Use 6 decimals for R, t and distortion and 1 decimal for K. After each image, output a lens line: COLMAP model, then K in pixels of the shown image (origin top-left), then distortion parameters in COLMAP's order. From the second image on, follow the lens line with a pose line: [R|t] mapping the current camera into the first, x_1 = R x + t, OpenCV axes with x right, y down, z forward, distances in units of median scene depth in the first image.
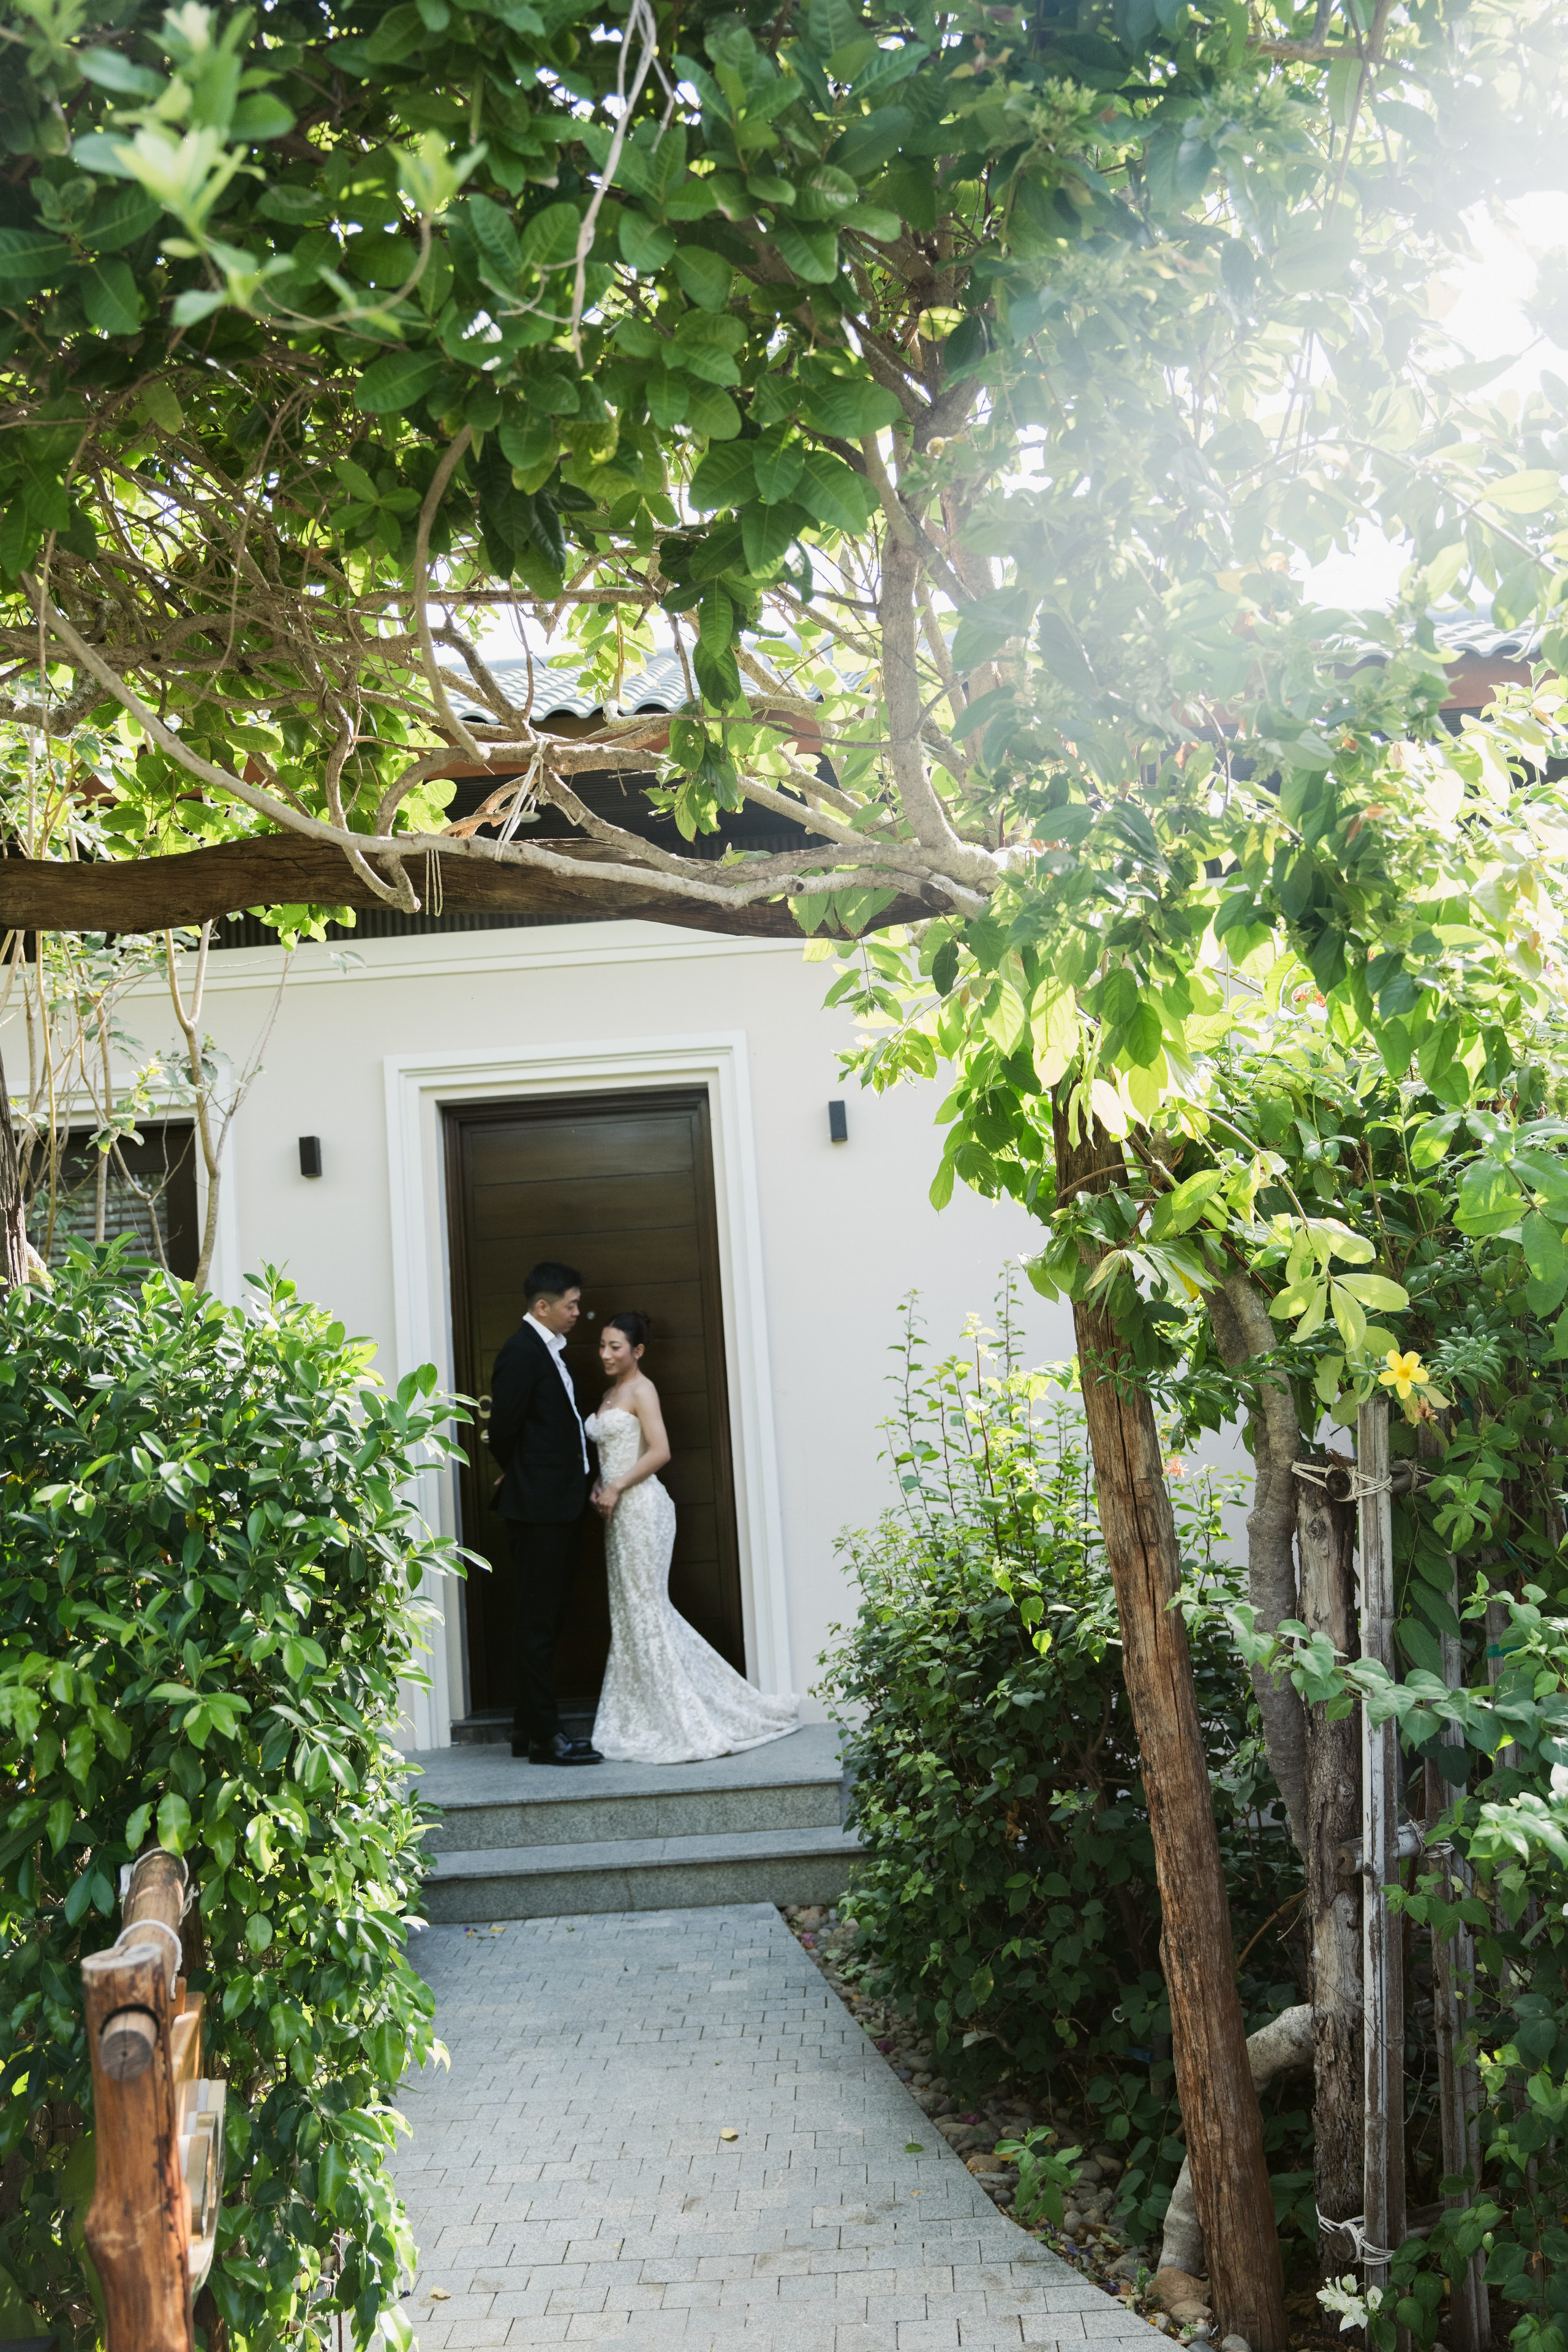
lens RADIAL K [[2071.8, 0, 769.6], [0, 2071.8, 1176.5], [0, 0, 1]] dist [-0.067967, 0.059055]
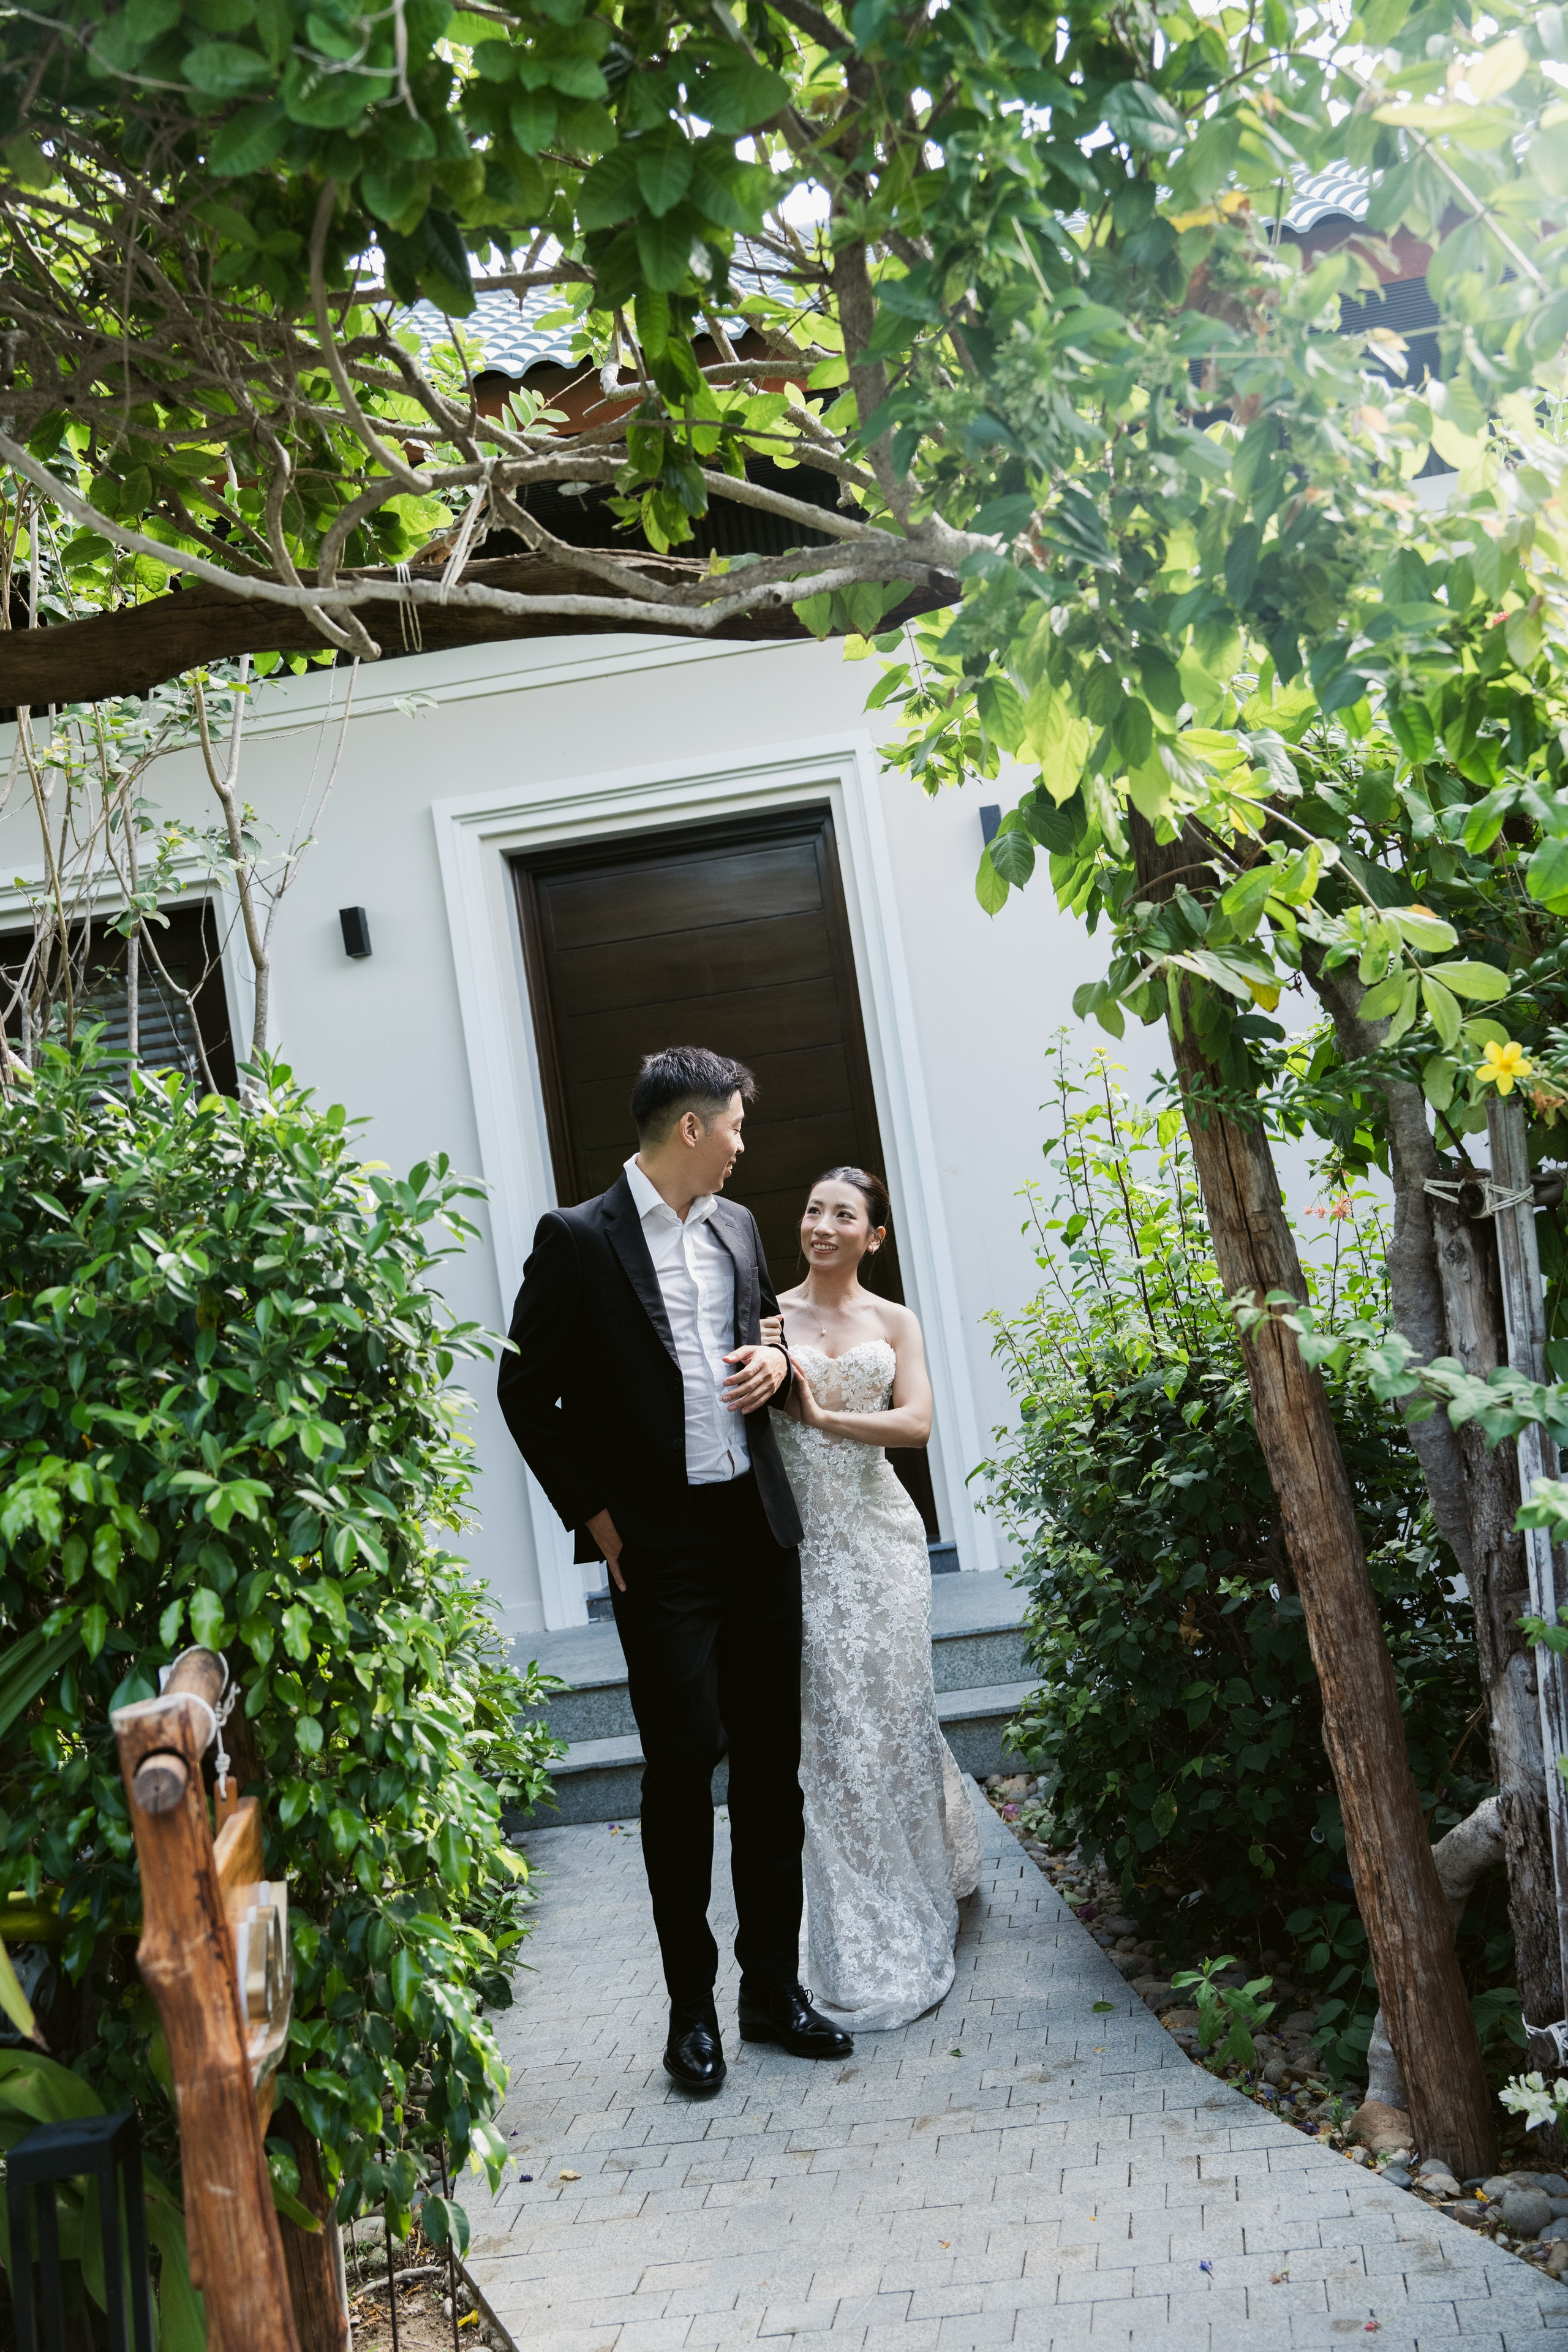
lens RADIAL K [[2931.9, 0, 802.8], [0, 2931.9, 1150.5], [0, 0, 1]] dist [0.090646, 0.000000]
pose [[0.991847, -0.079643, -0.099485, 0.118727], [0.087311, 0.993334, 0.075257, 0.007940], [0.092828, -0.083329, 0.992189, -0.281821]]
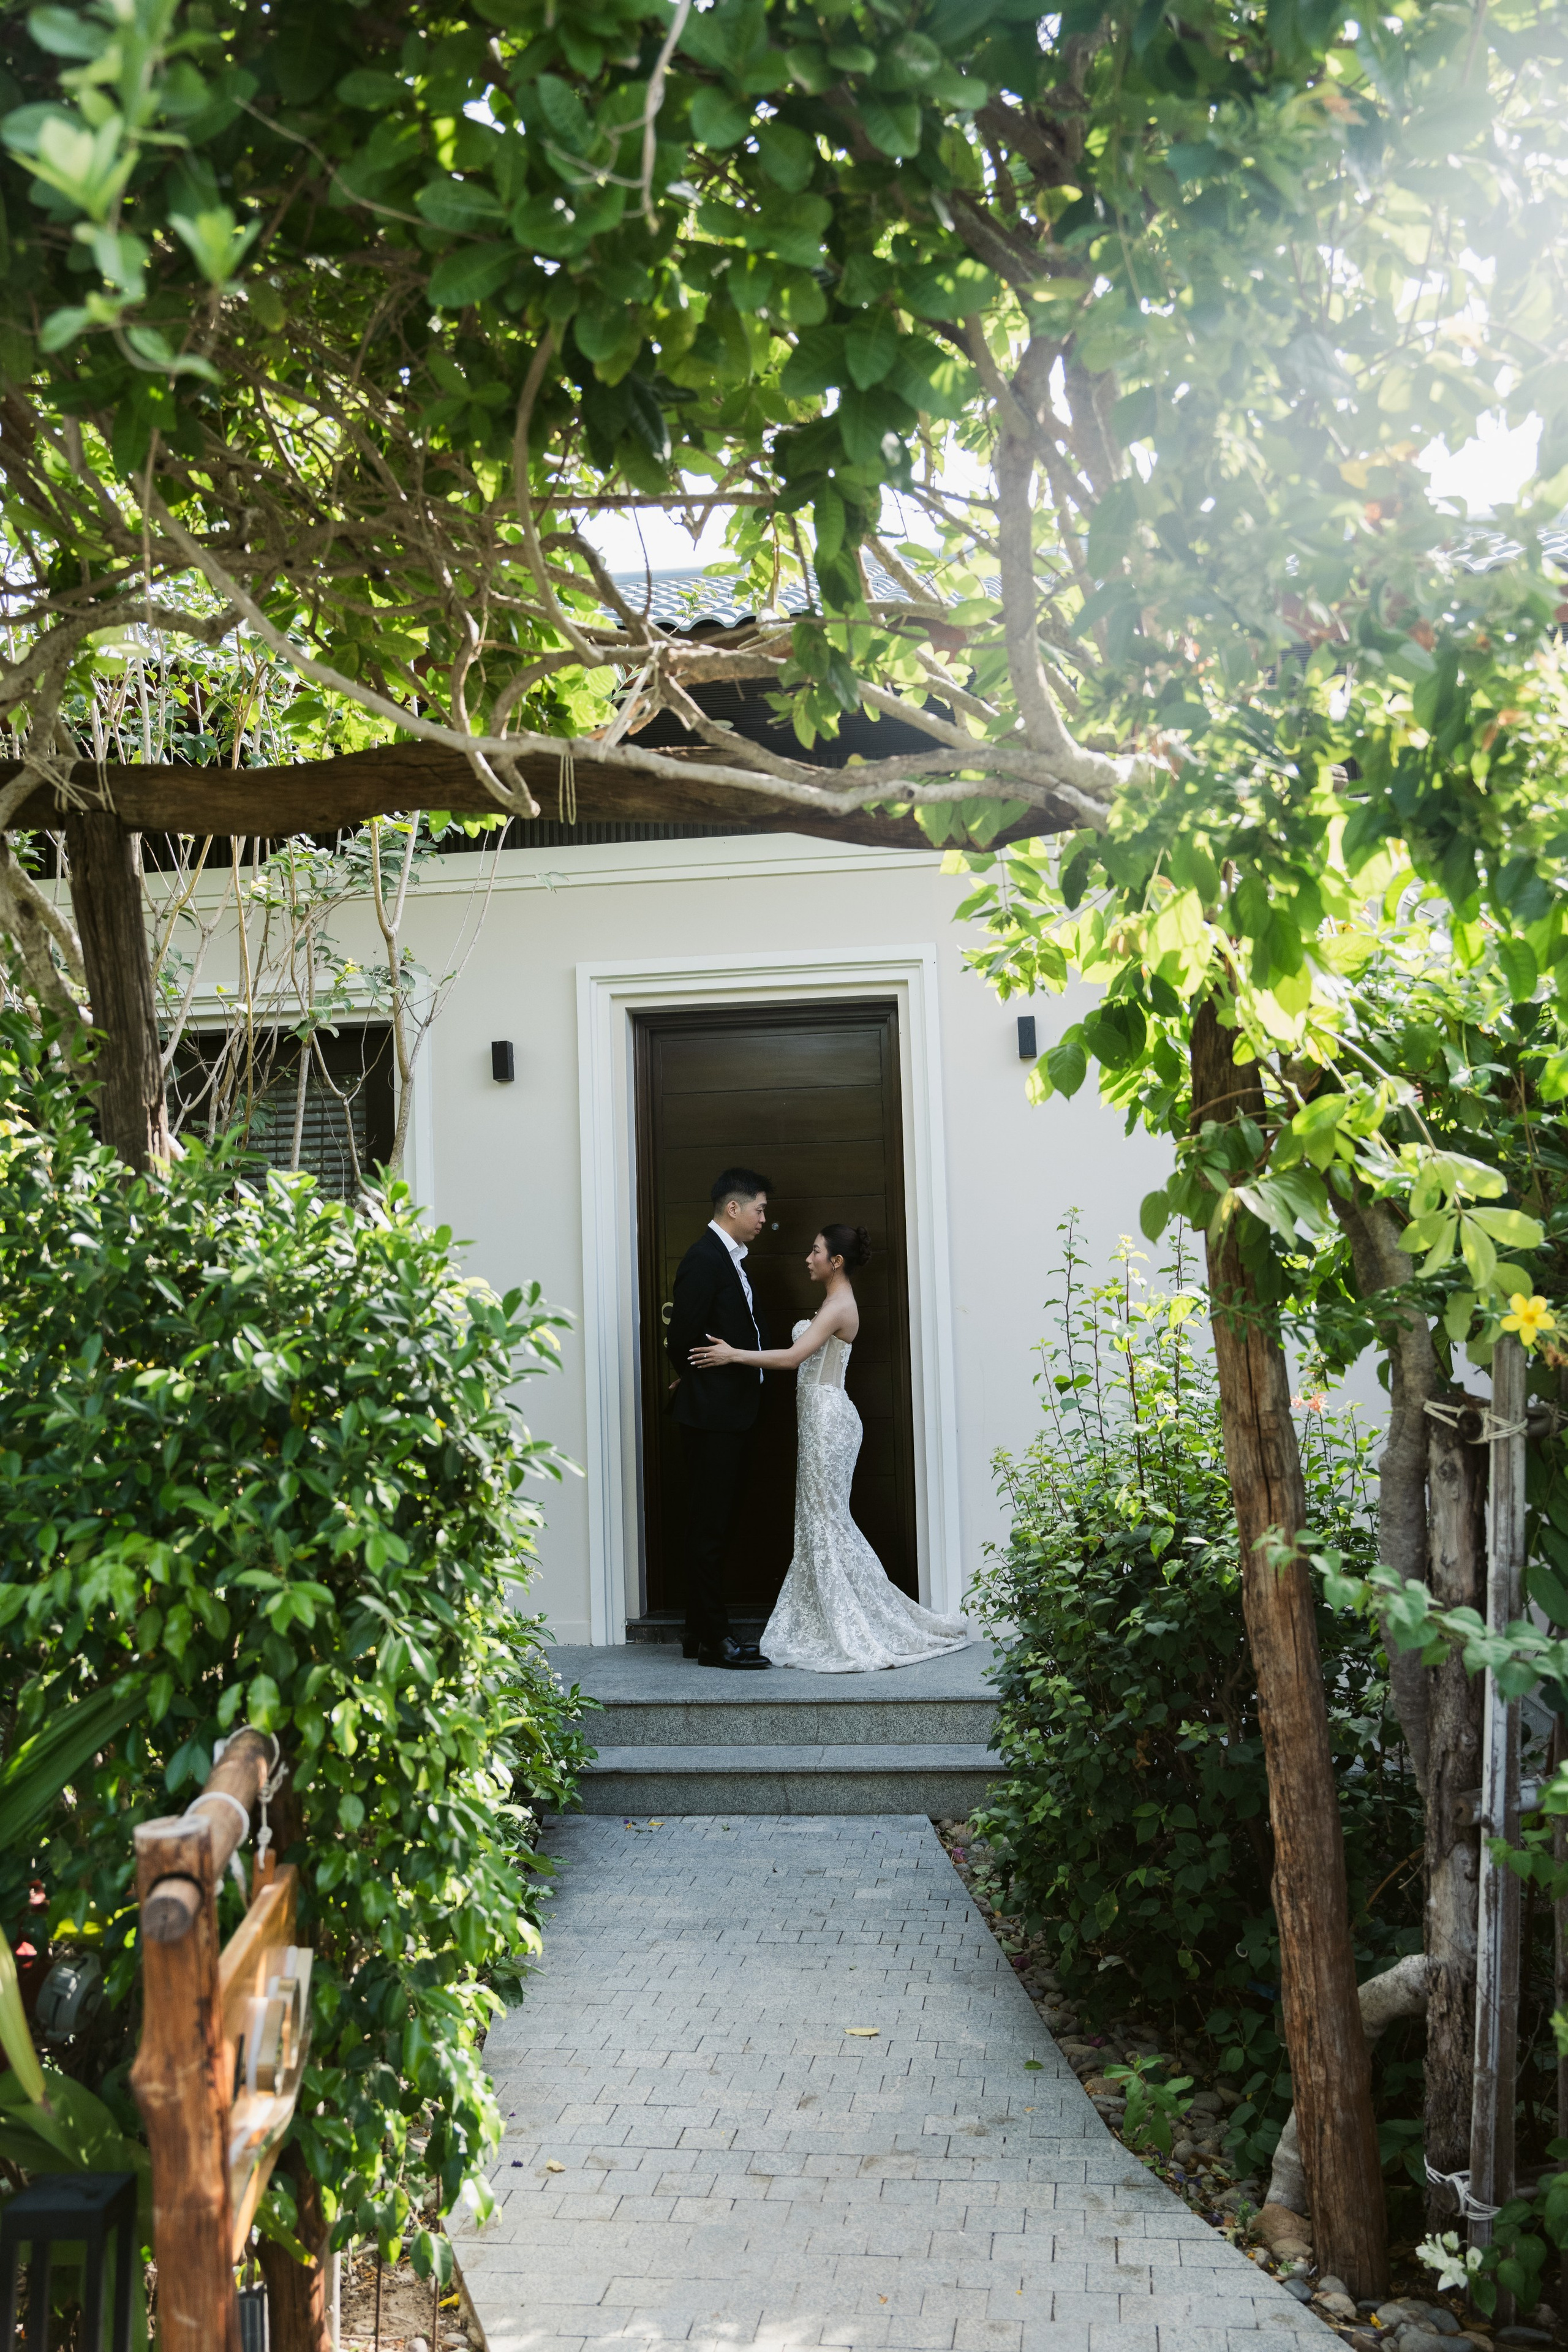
lens RADIAL K [[2071.8, 0, 767.8], [0, 2071.8, 1196.5], [0, 0, 1]] dist [-0.067967, 0.059055]
pose [[0.991805, 0.029742, -0.124248, 0.065293], [-0.023292, 0.998320, 0.053047, -0.000859], [0.125617, -0.049718, 0.990832, 0.011493]]
